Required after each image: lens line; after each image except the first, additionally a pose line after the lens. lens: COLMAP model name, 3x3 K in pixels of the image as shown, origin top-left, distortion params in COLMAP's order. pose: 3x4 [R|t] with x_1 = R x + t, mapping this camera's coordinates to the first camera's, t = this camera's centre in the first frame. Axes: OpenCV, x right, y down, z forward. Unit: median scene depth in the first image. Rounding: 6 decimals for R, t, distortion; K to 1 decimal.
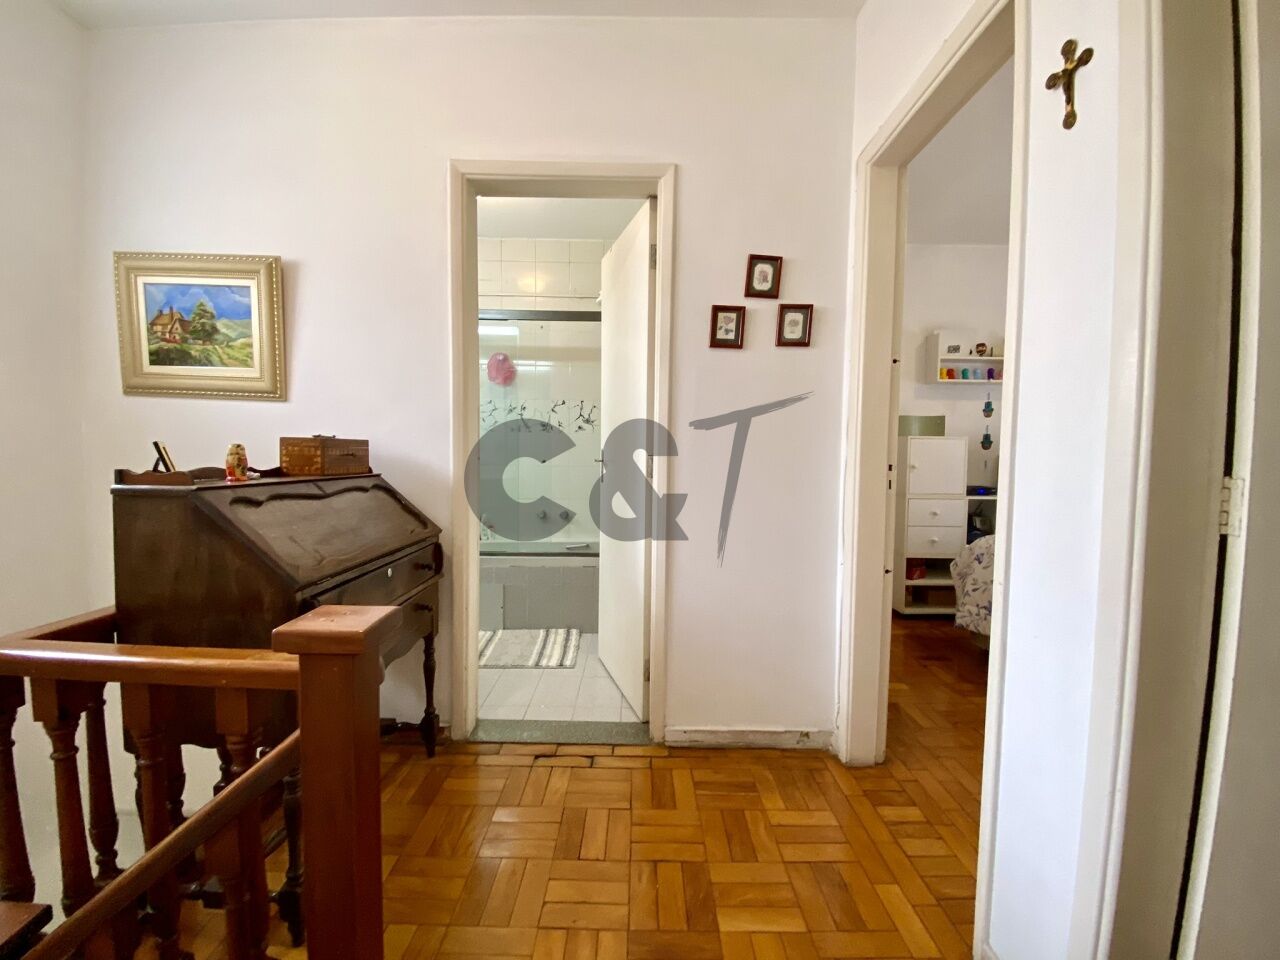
lens RADIAL K [[523.7, 0, 638.4], [0, 523.7, 483.4], [0, 0, 1]] dist [-0.004861, -0.003819]
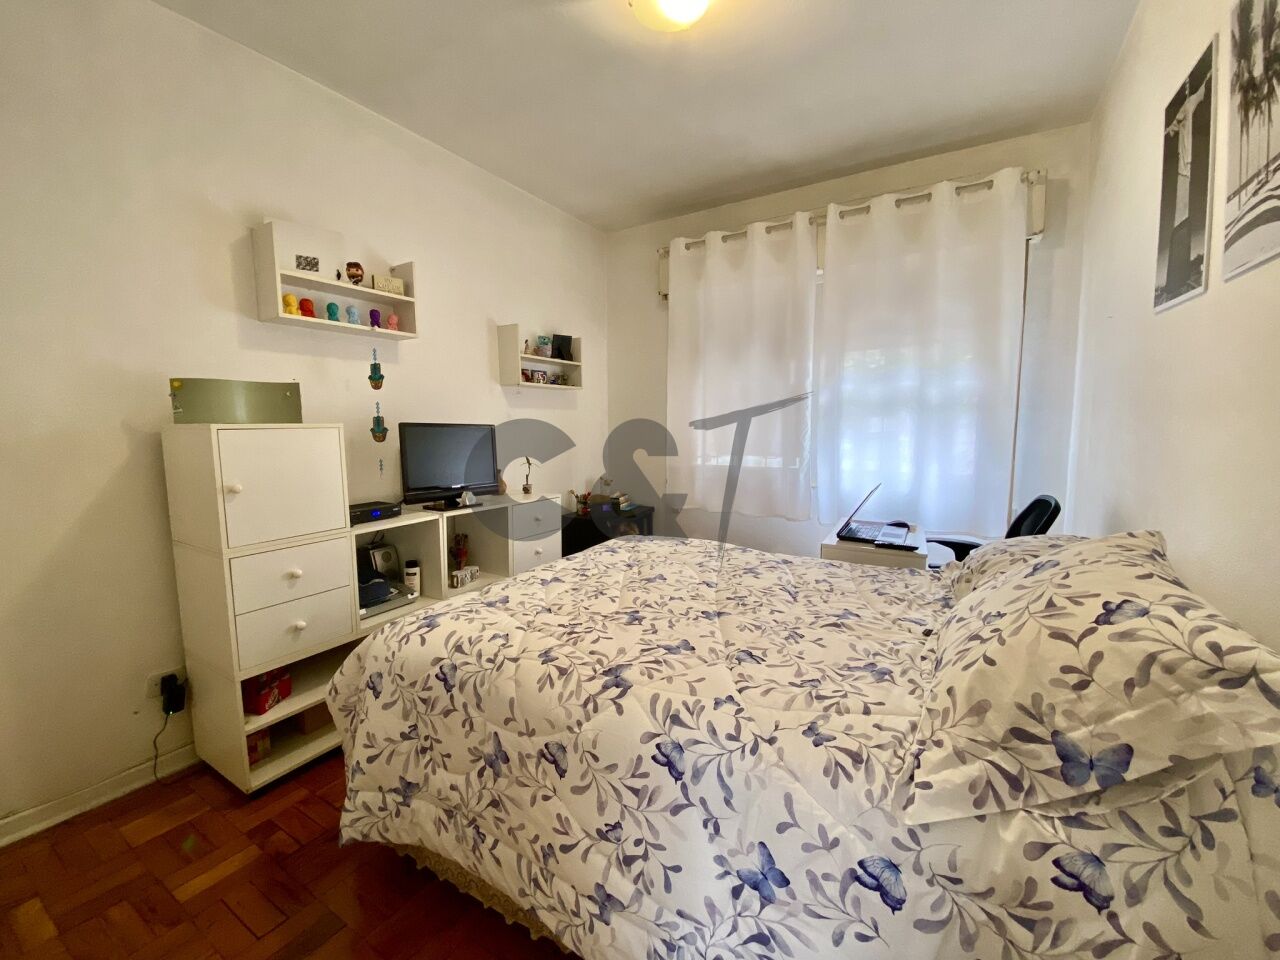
lens RADIAL K [[523.7, 0, 638.6], [0, 523.7, 473.1], [0, 0, 1]] dist [-0.004861, -0.003819]
pose [[0.527948, -0.097822, 0.843624, 0.306551], [0.056512, 0.995189, 0.080031, -0.060709], [-0.847394, 0.005422, 0.530937, 0.417143]]
